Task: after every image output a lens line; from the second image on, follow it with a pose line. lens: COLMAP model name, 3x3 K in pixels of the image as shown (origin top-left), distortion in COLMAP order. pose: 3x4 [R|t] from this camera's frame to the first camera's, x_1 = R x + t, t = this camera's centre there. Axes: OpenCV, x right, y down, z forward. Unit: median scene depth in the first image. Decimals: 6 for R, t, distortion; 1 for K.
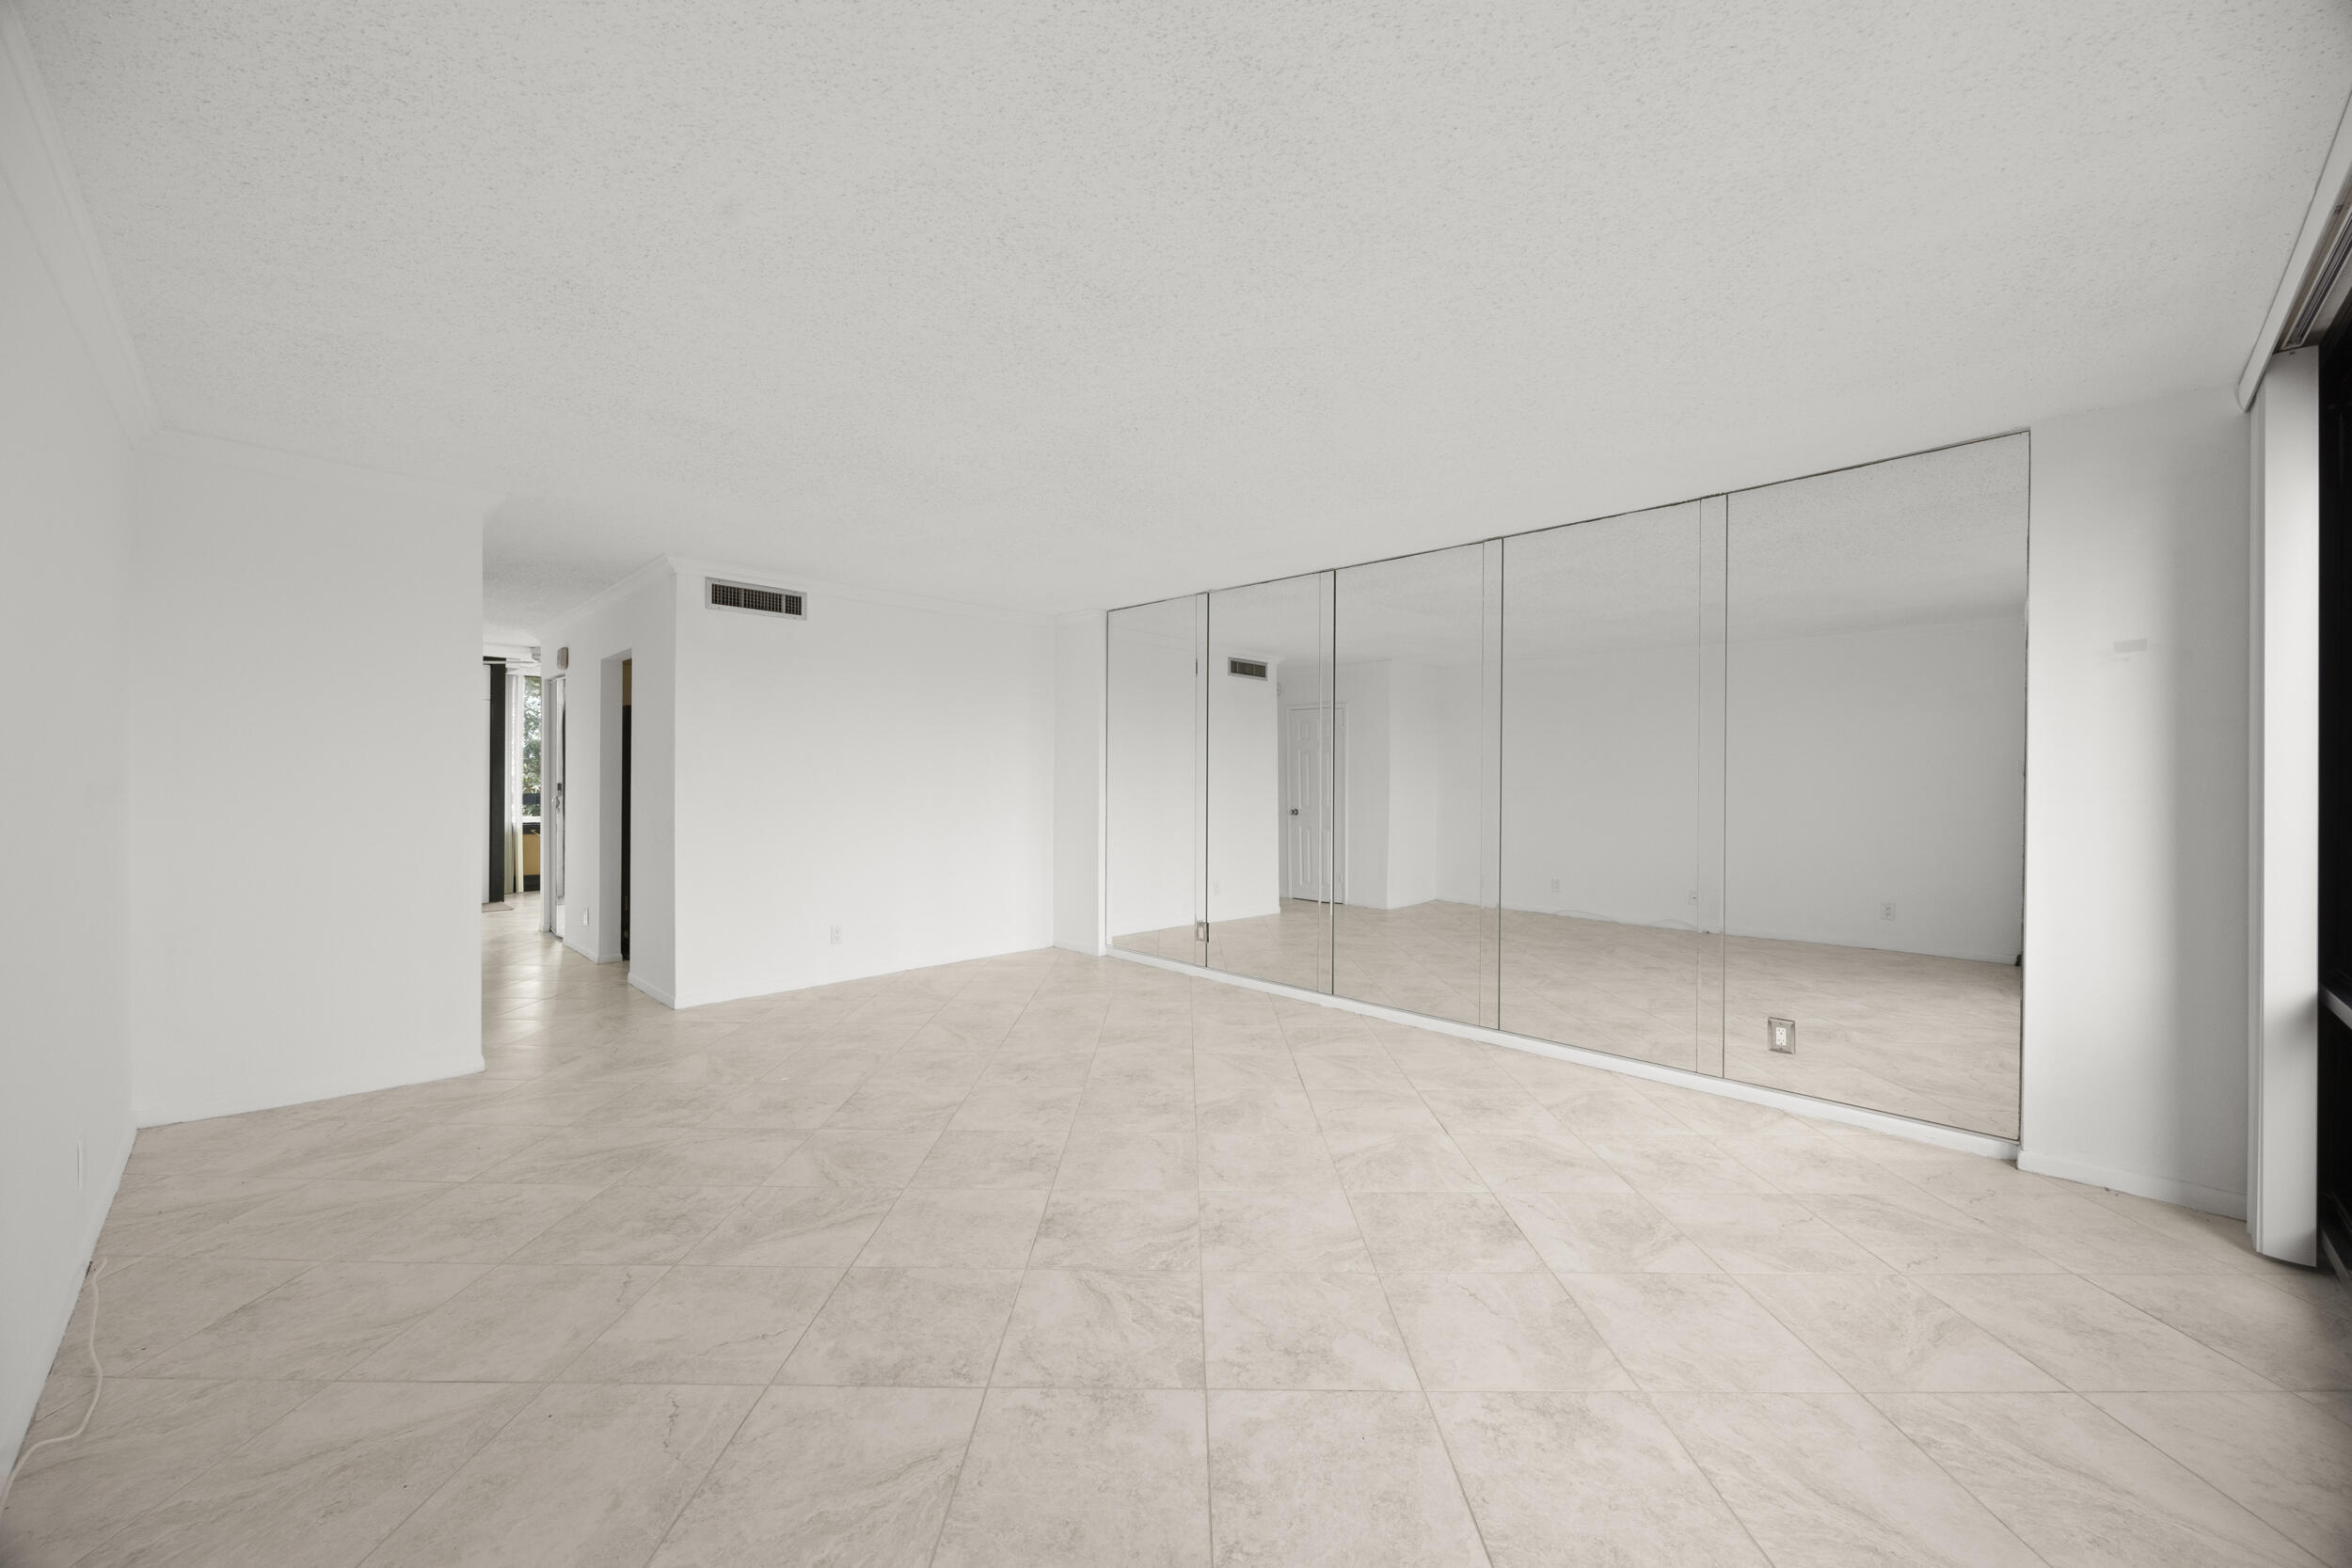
lens RADIAL K [[898.8, 0, 1193.0], [0, 898.8, 798.7], [0, 0, 1]] dist [0.000284, -0.000592]
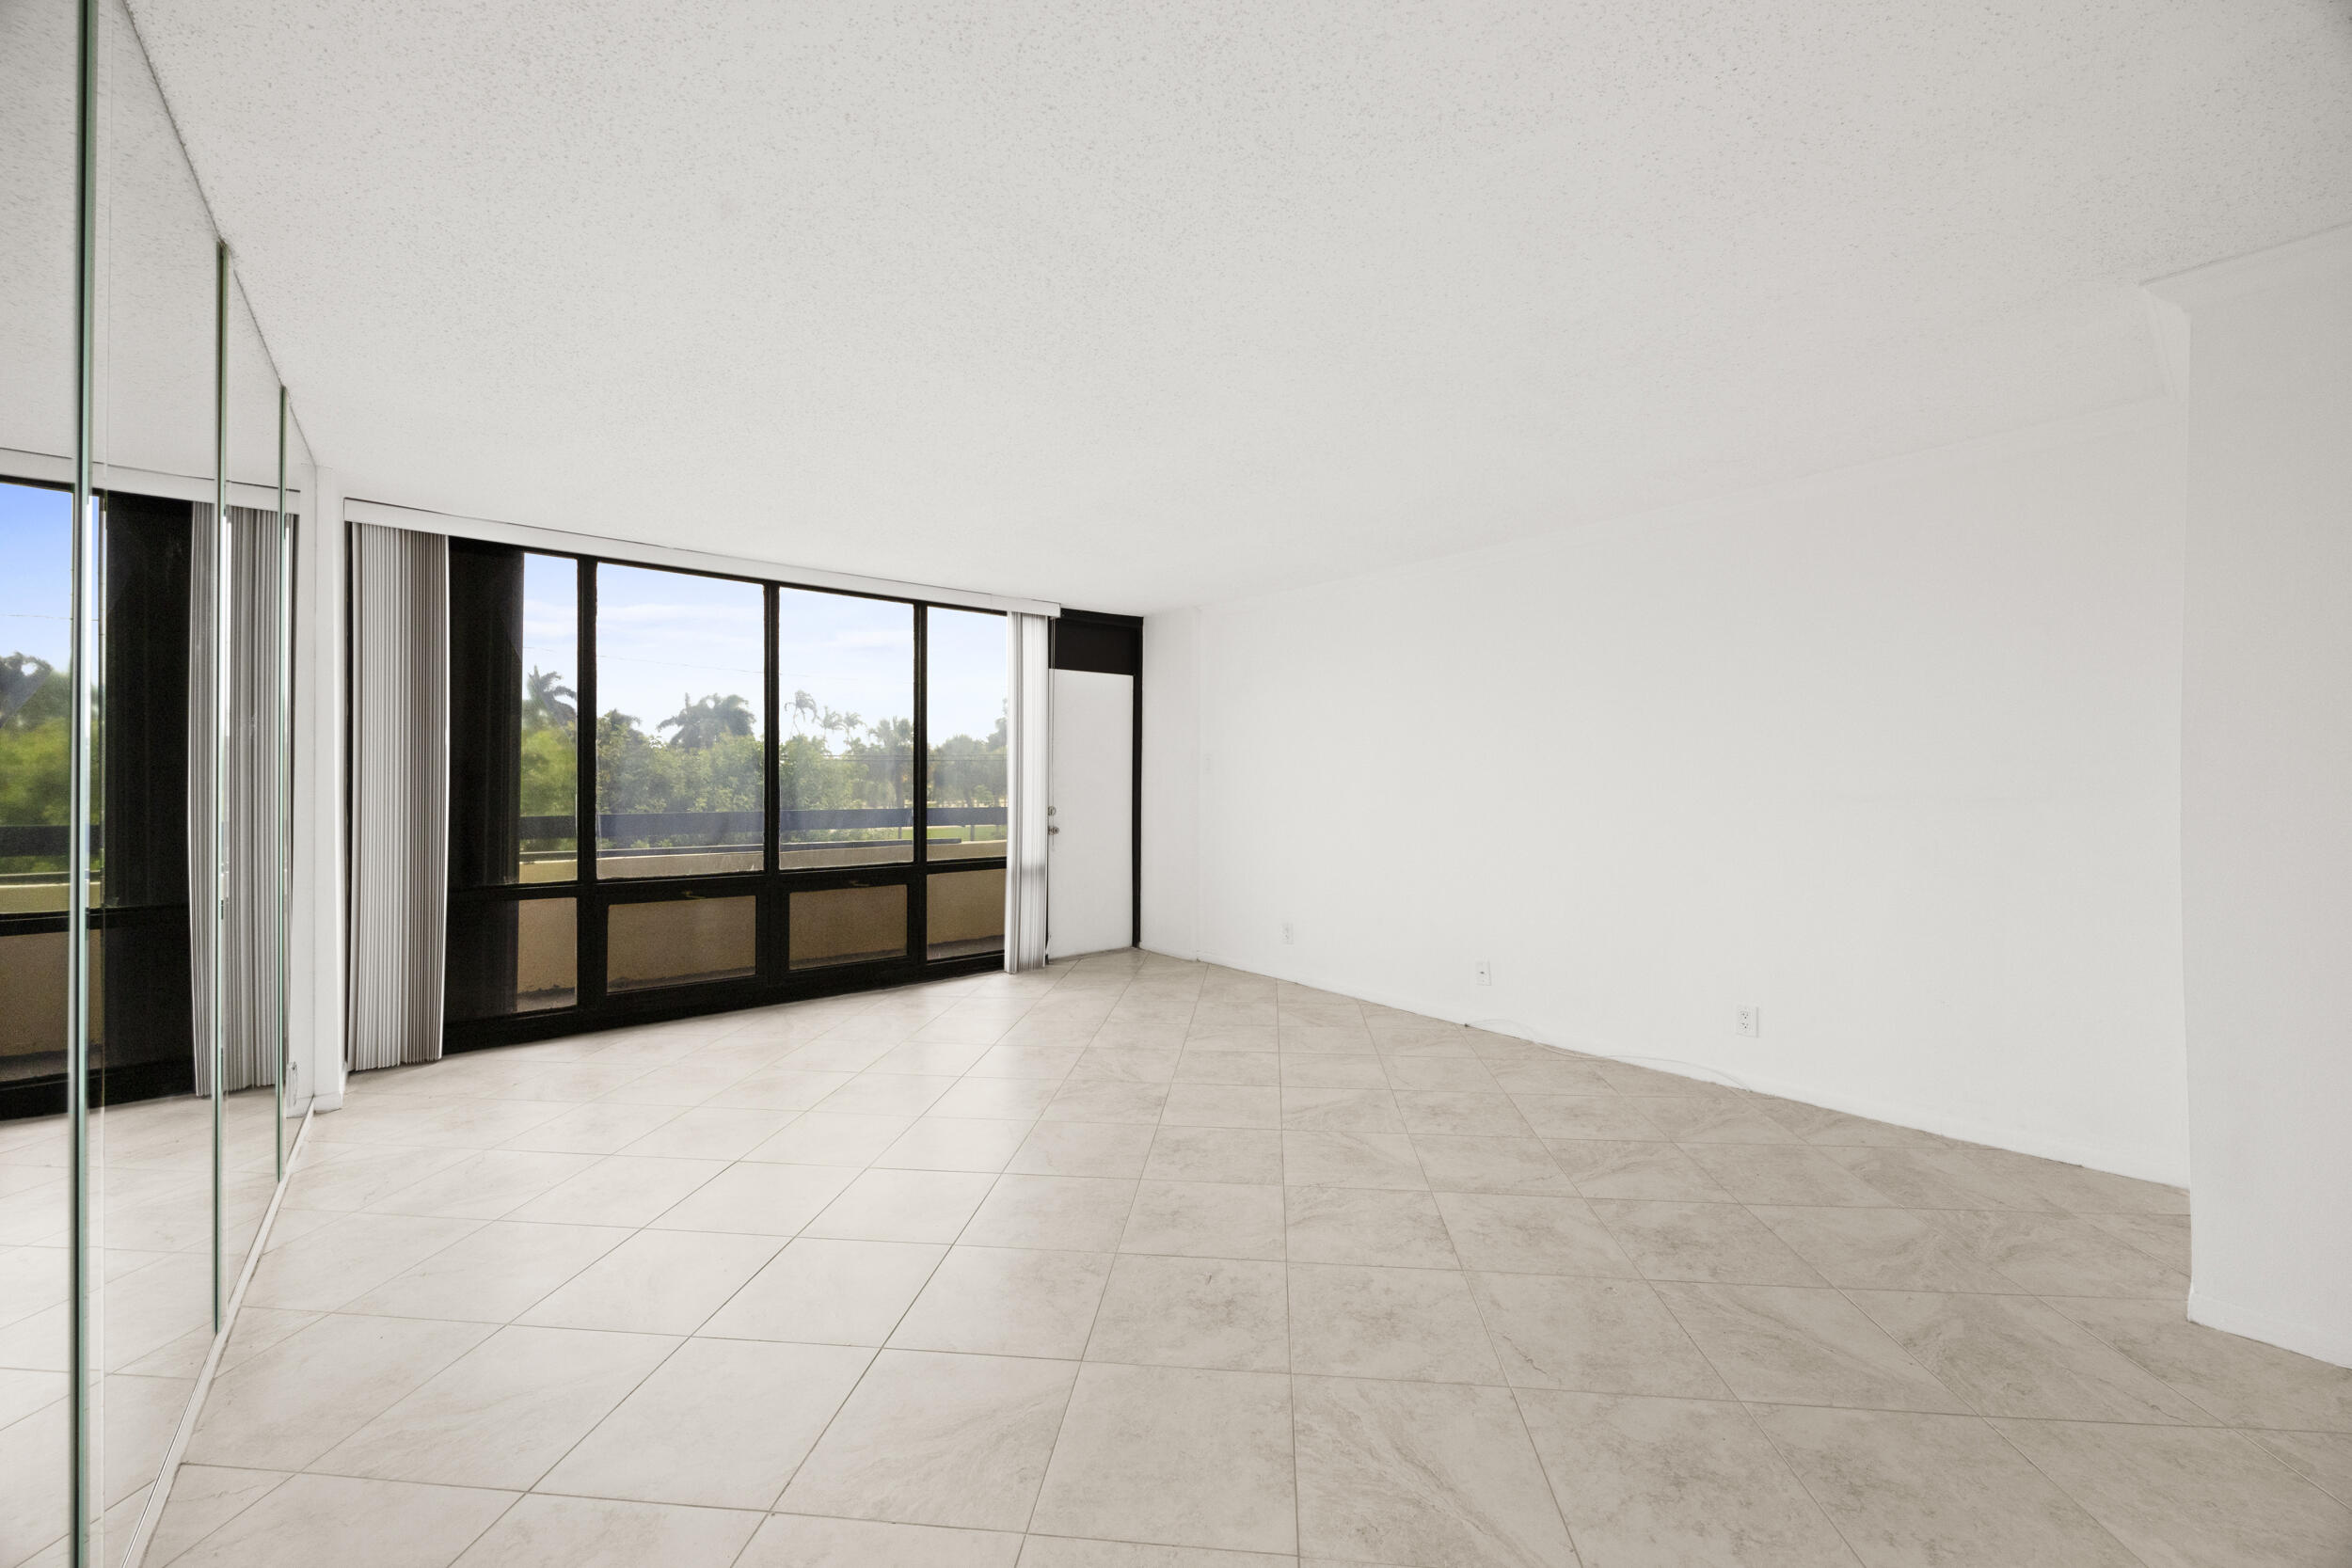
lens RADIAL K [[898.8, 0, 1171.9], [0, 898.8, 769.8], [0, 0, 1]] dist [0.000284, -0.000592]
pose [[-0.993206, -0.001178, 0.116362, -0.346805], [0.000235, 0.999926, 0.012124, -0.059620], [-0.116368, 0.012069, -0.993133, 2.409157]]
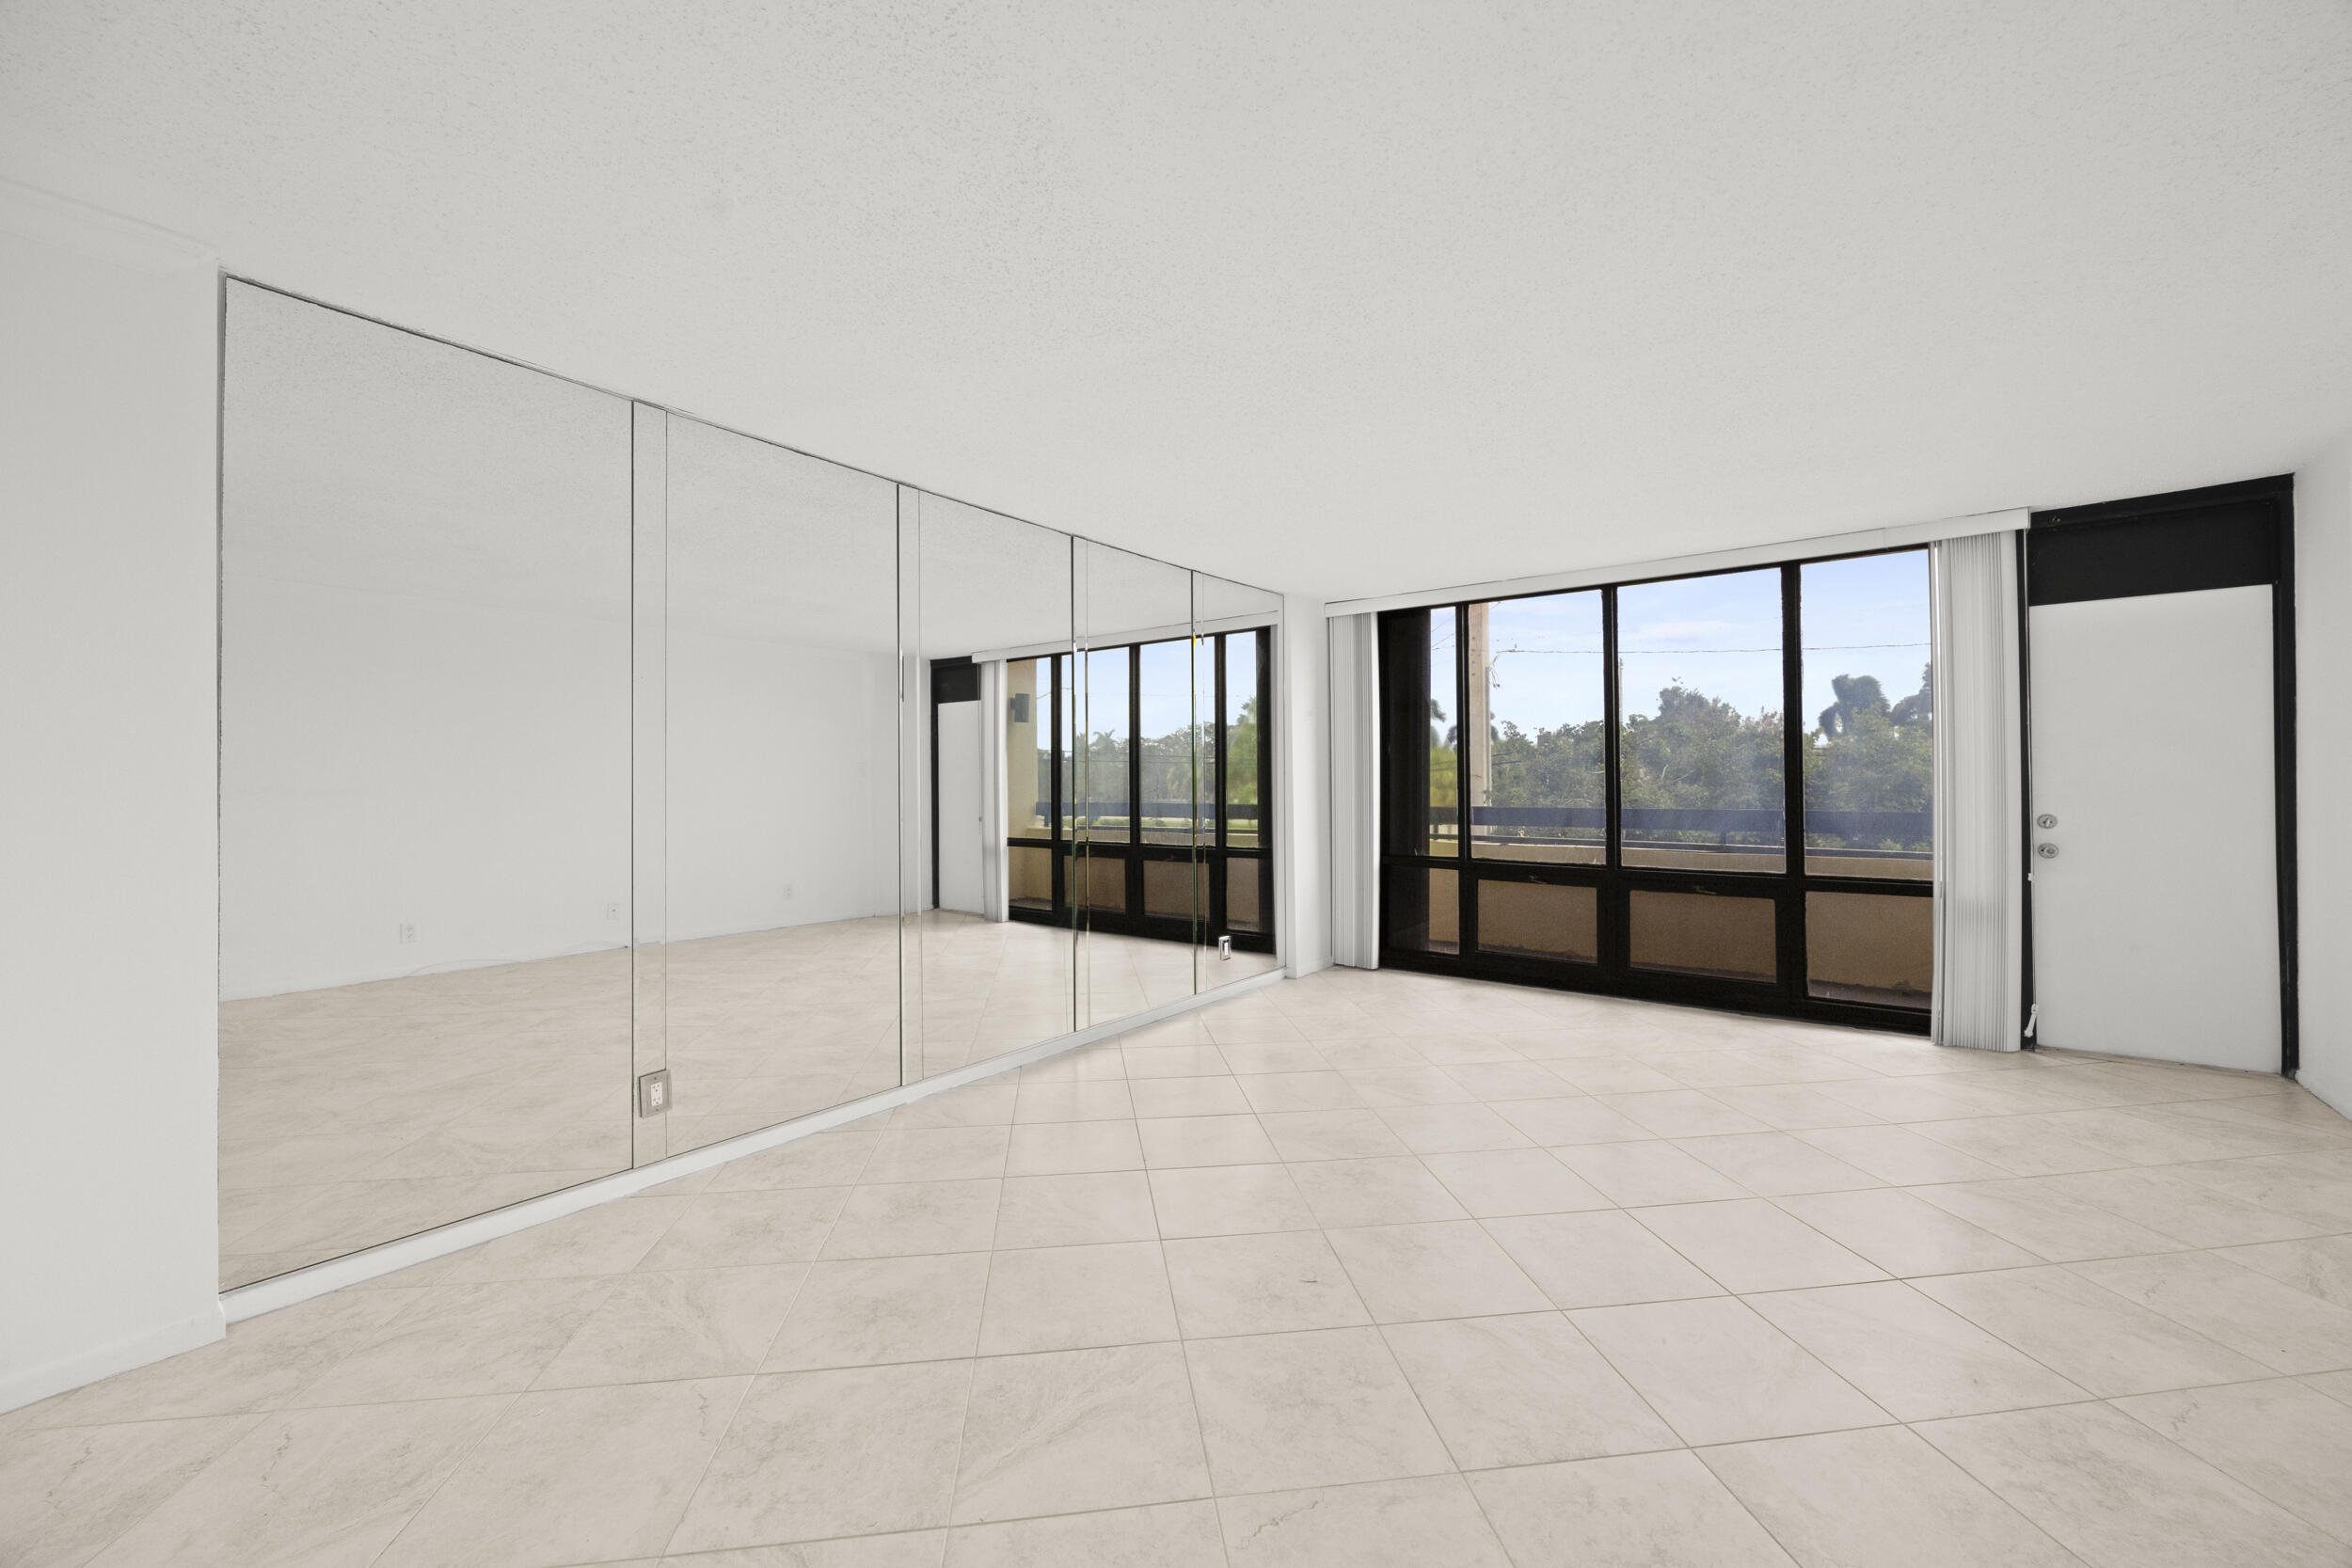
lens RADIAL K [[898.8, 0, 1185.1], [0, 898.8, 758.9], [0, 0, 1]] dist [0.000284, -0.000592]
pose [[-0.119988, 0.024329, 0.992477, -1.168259], [0.027371, 0.999401, -0.021190, -0.037491], [-0.992398, 0.024622, -0.120582, 1.723337]]
